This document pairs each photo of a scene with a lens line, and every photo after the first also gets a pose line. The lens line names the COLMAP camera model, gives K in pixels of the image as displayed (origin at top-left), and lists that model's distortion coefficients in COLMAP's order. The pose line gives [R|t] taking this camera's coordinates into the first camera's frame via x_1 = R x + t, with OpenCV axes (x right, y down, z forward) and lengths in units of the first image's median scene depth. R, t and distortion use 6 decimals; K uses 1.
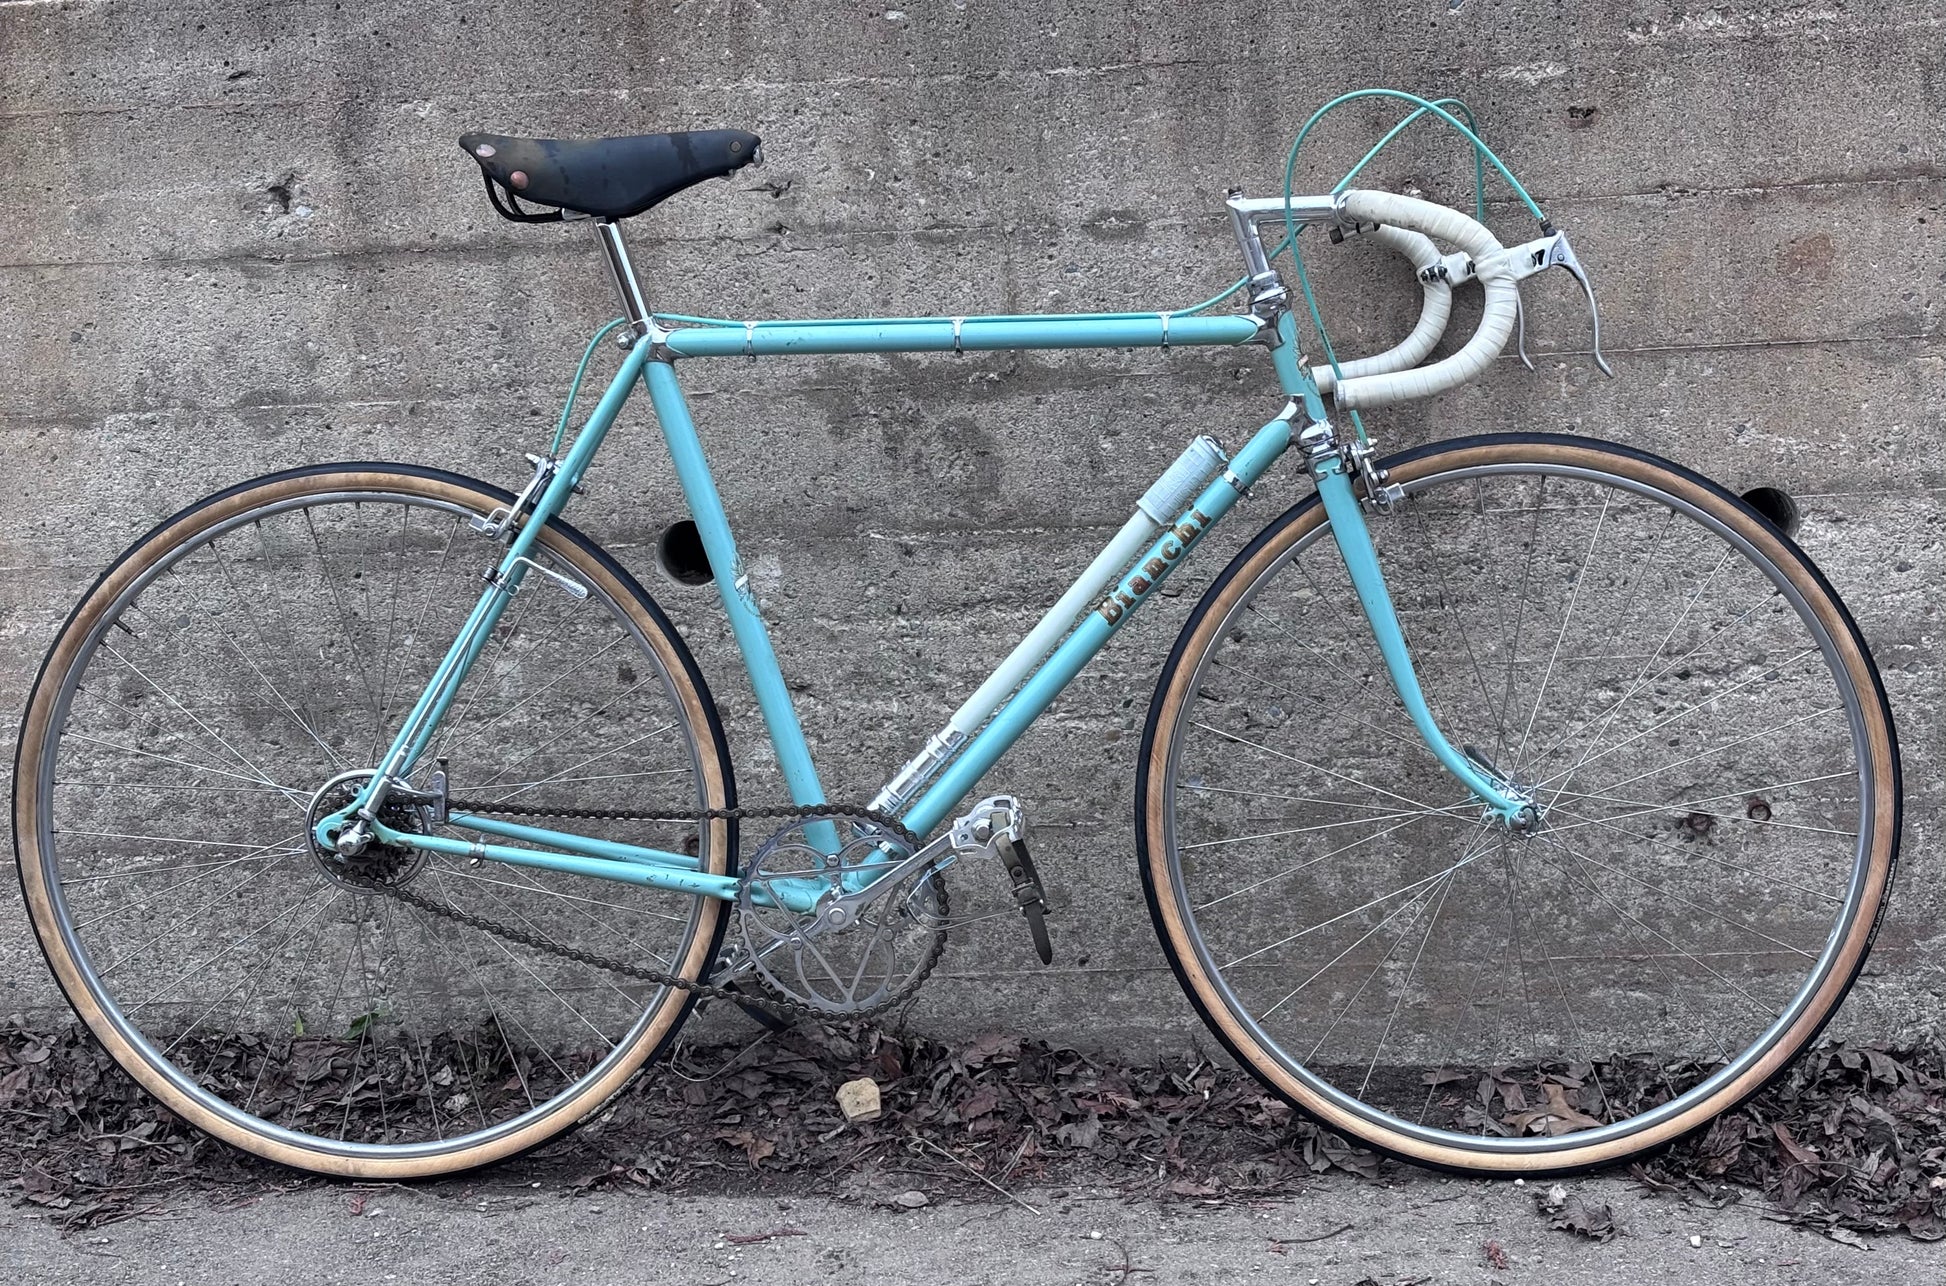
lens RADIAL K [[3115.8, 0, 978.1], [0, 3115.8, 693.0], [0, 0, 1]] dist [0.284898, -1.154821]
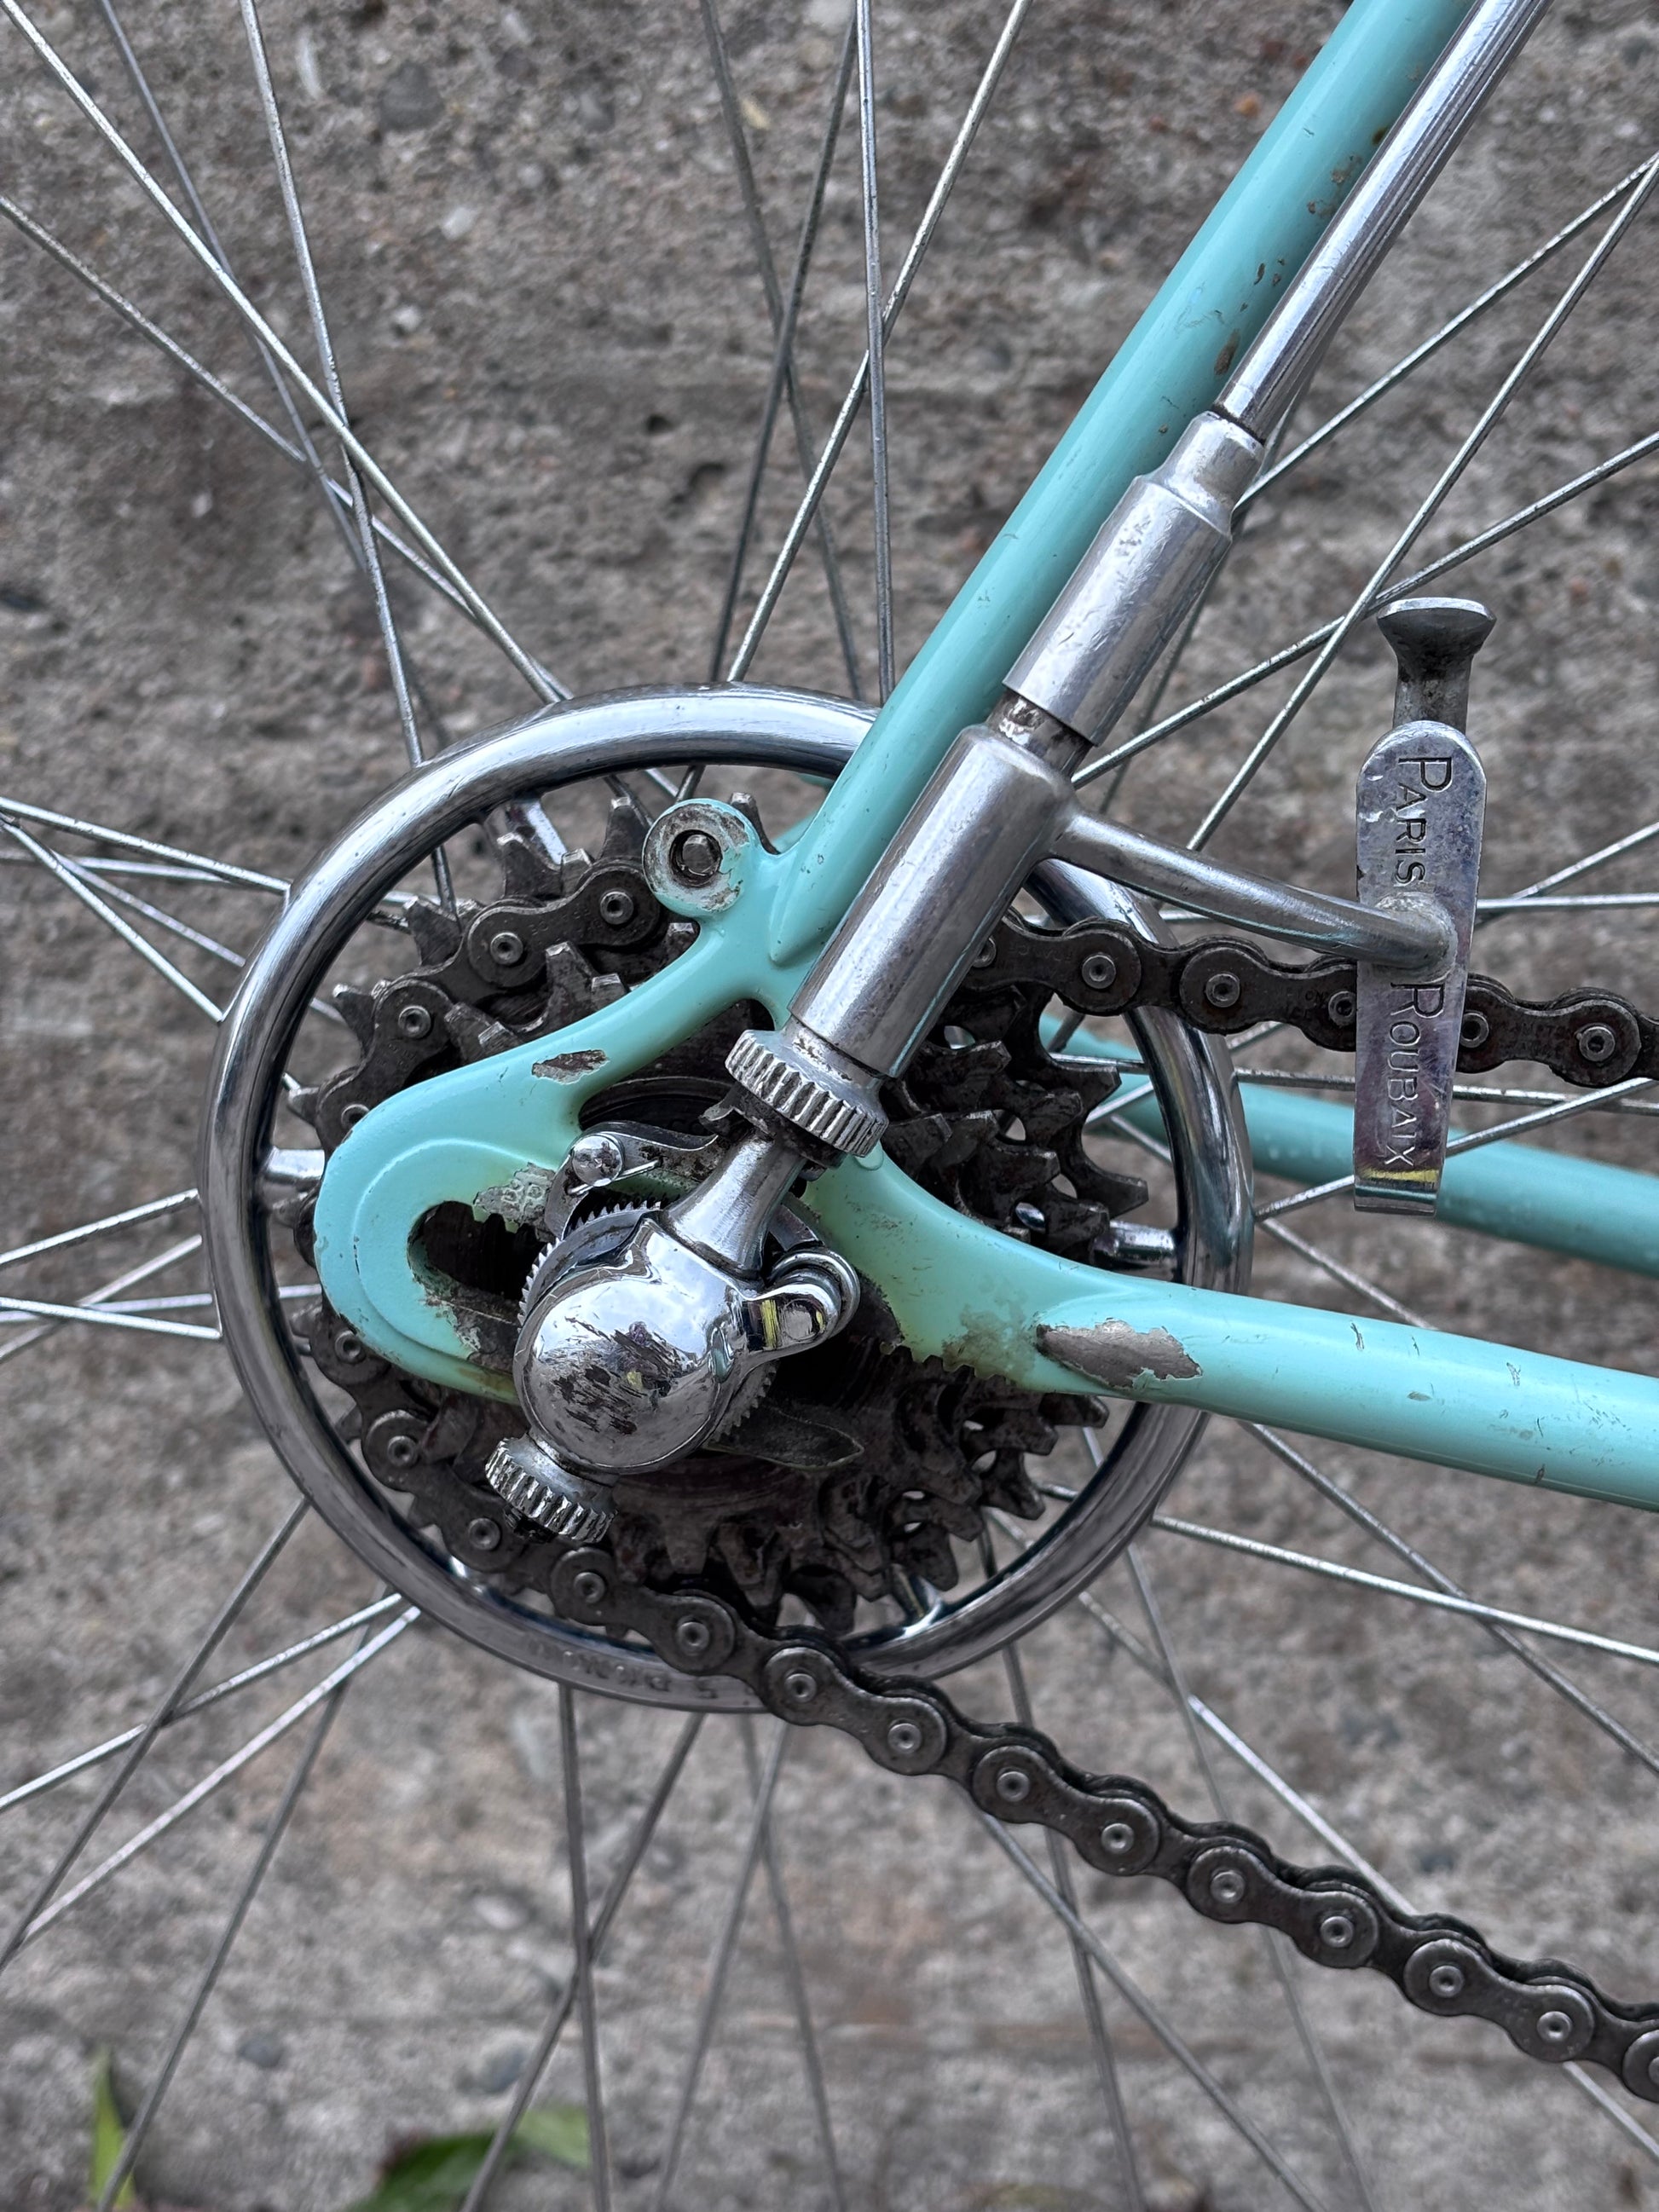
lens RADIAL K [[3296.5, 0, 829.4], [0, 3296.5, 1137.8], [0, 0, 1]] dist [0.267691, -0.993448]
pose [[0.998726, 0.050452, -0.000105, -0.182250], [-0.050296, 0.995798, 0.076532, 0.029889], [0.003966, -0.076429, 0.997067, 0.837704]]
